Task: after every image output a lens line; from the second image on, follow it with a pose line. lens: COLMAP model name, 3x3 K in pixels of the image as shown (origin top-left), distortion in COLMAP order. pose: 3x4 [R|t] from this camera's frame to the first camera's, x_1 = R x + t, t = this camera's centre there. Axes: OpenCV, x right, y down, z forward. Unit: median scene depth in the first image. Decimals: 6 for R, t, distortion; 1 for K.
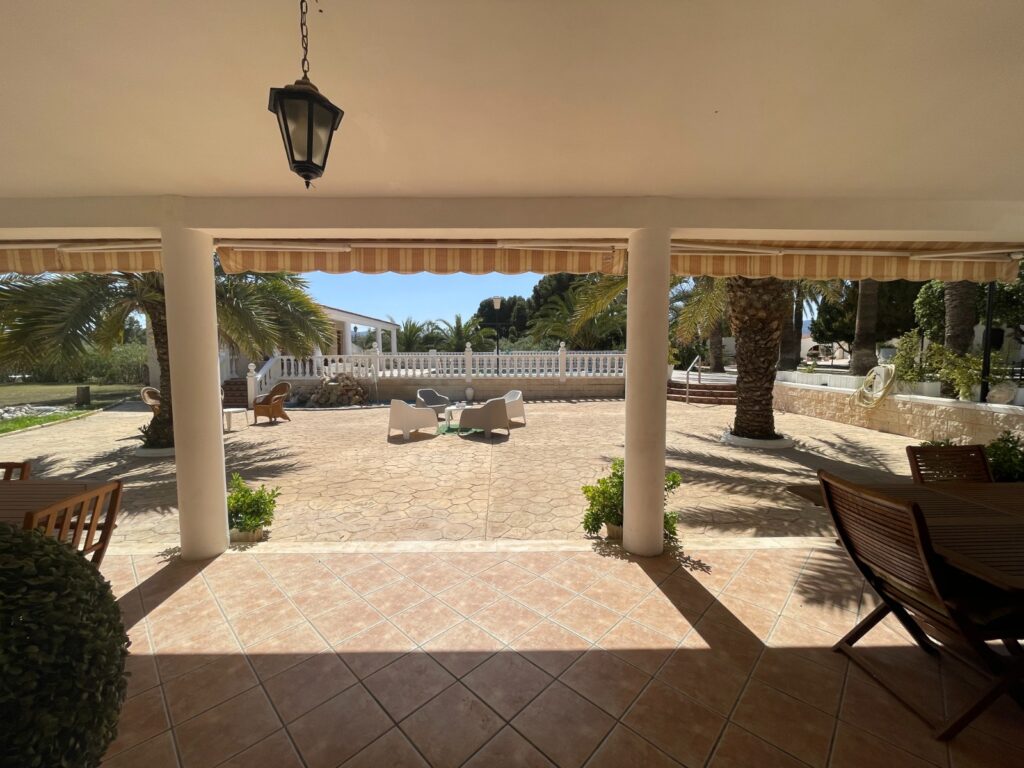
lens RADIAL K [[411.4, 0, 507.5], [0, 411.4, 387.7], [0, 0, 1]] dist [0.000611, -0.000065]
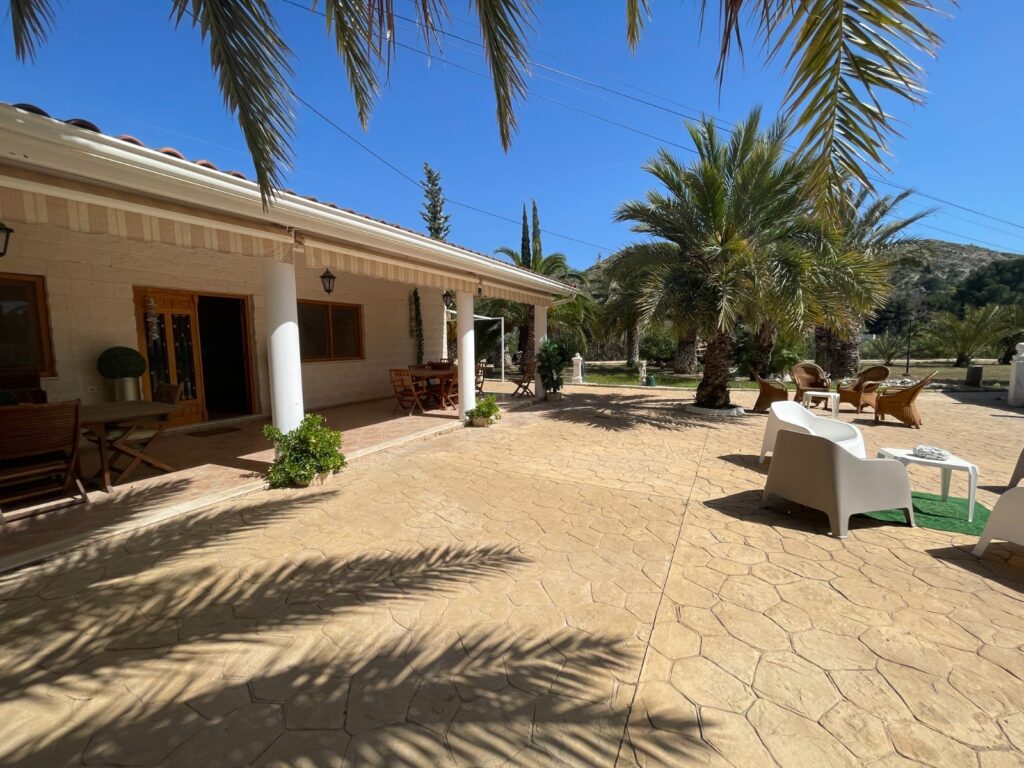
lens RADIAL K [[411.4, 0, 507.5], [0, 411.4, 387.7], [0, 0, 1]] dist [0.000611, -0.000065]
pose [[-0.488741, 0.105912, -0.865976, 0.391111], [-0.057961, 0.986469, 0.153360, -0.049731], [0.870502, 0.125146, -0.475989, 0.771451]]
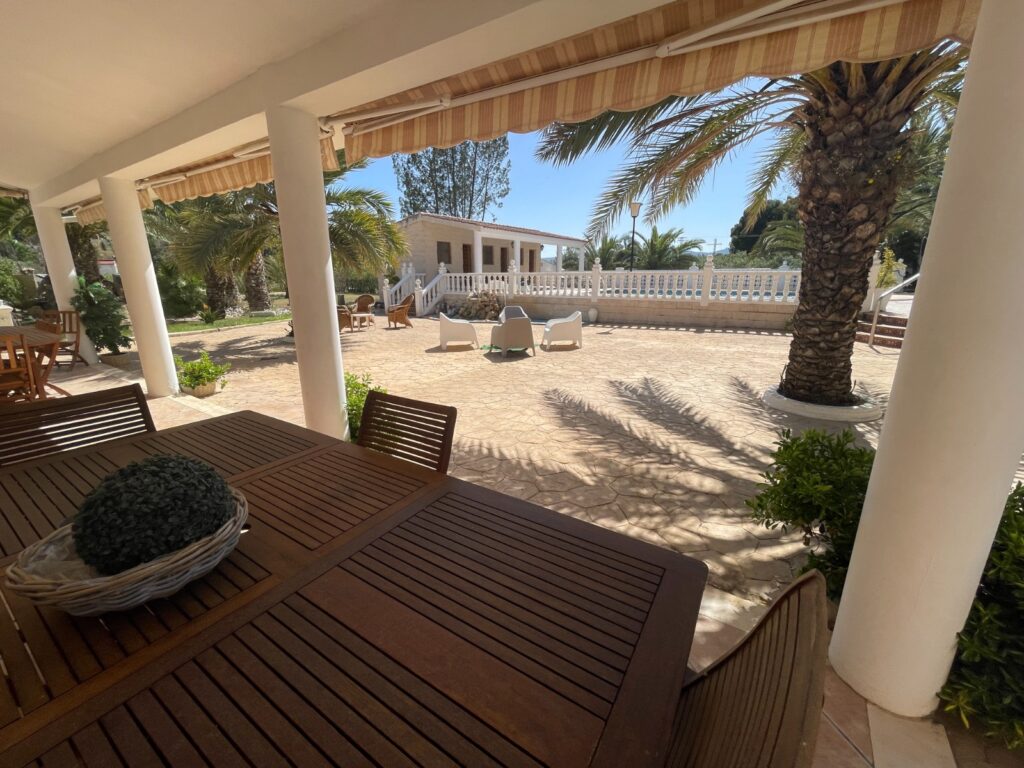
lens RADIAL K [[414.6, 0, 512.0], [0, 414.6, 384.0], [0, 0, 1]] dist [0.018984, 0.000042]
pose [[0.828544, 0.144682, -0.540908, 0.418252], [-0.046589, 0.980503, 0.190902, -0.004626], [0.557982, -0.132971, 0.819131, 0.145537]]
